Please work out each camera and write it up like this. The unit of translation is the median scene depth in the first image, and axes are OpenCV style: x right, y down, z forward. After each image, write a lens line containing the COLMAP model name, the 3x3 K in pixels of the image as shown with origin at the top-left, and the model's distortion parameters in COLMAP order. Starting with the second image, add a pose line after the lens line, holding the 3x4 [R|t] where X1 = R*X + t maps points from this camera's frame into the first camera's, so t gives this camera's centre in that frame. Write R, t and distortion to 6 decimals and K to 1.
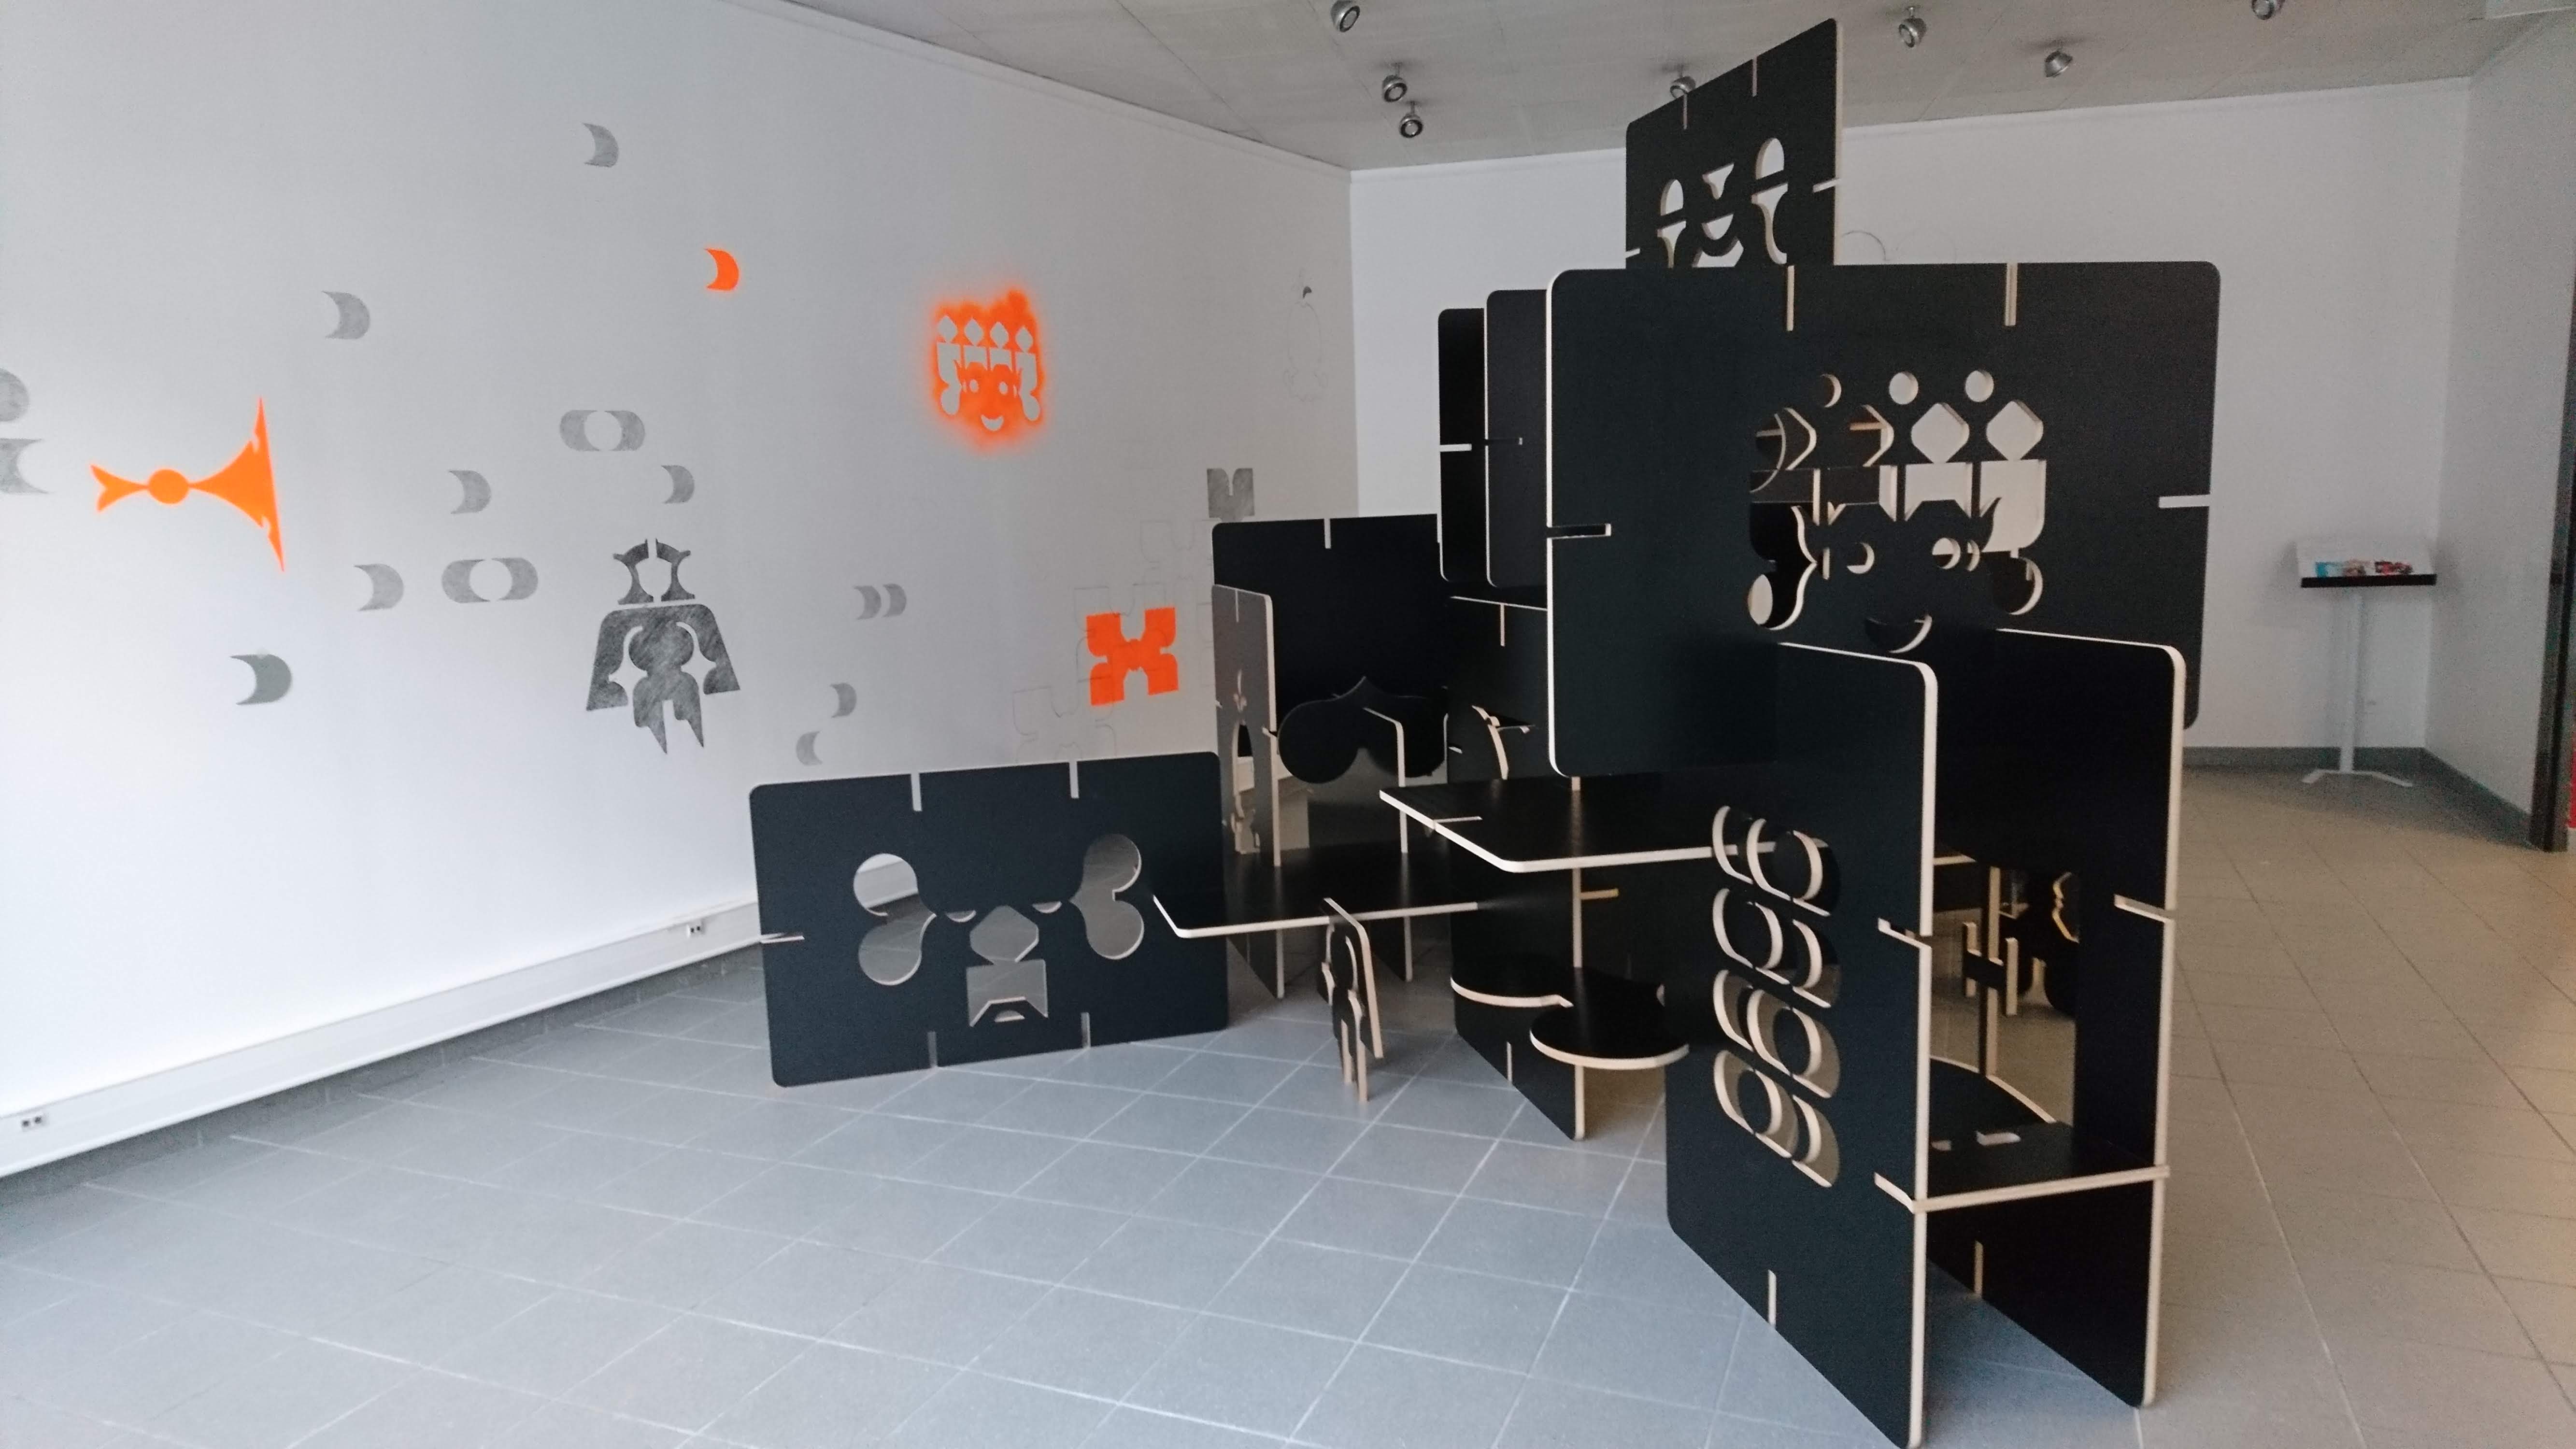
lens RADIAL K [[1537.7, 0, 1288.0], [0, 1537.7, 724.5], [0, 0, 1]] dist [0.032304, -0.100894]
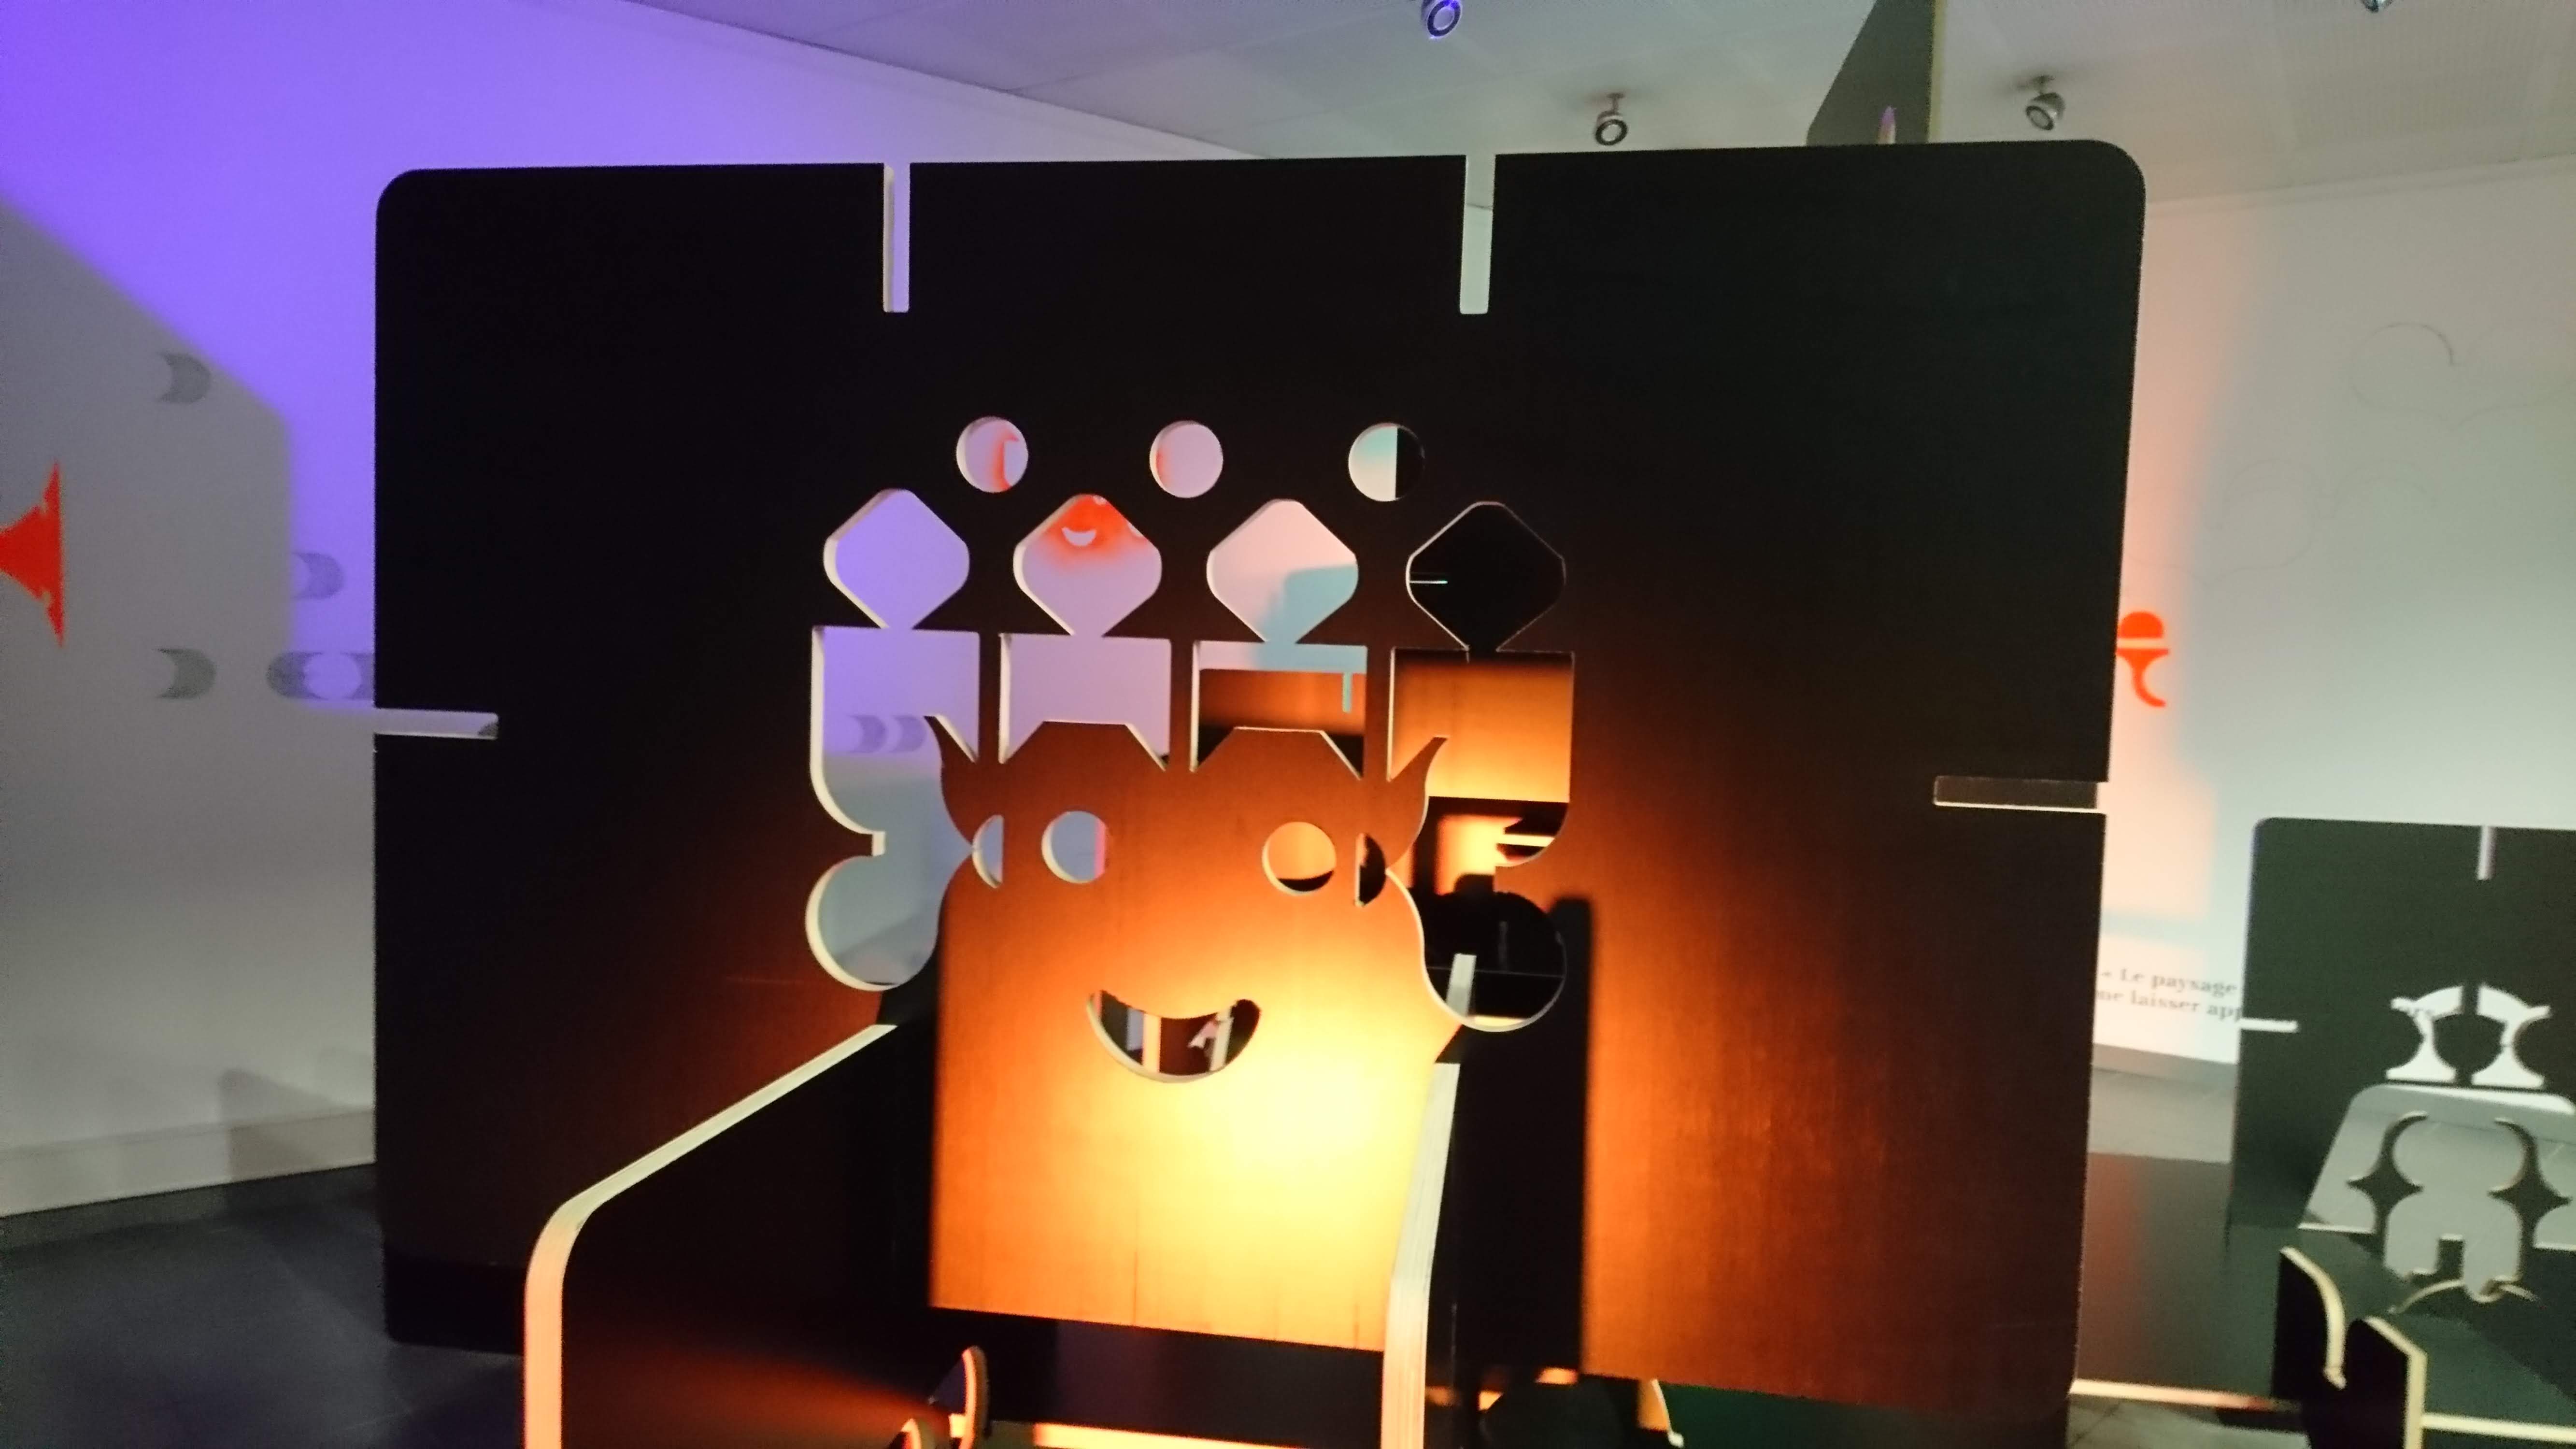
lens RADIAL K [[1599.7, 0, 1288.0], [0, 1599.7, 724.5], [0, 0, 1]] dist [0.007288, 0.000919]
pose [[0.930089, 0.081730, -0.358126, 0.367169], [-0.114023, 0.991011, -0.069965, -0.073633], [0.349189, 0.105908, 0.931048, 0.379461]]
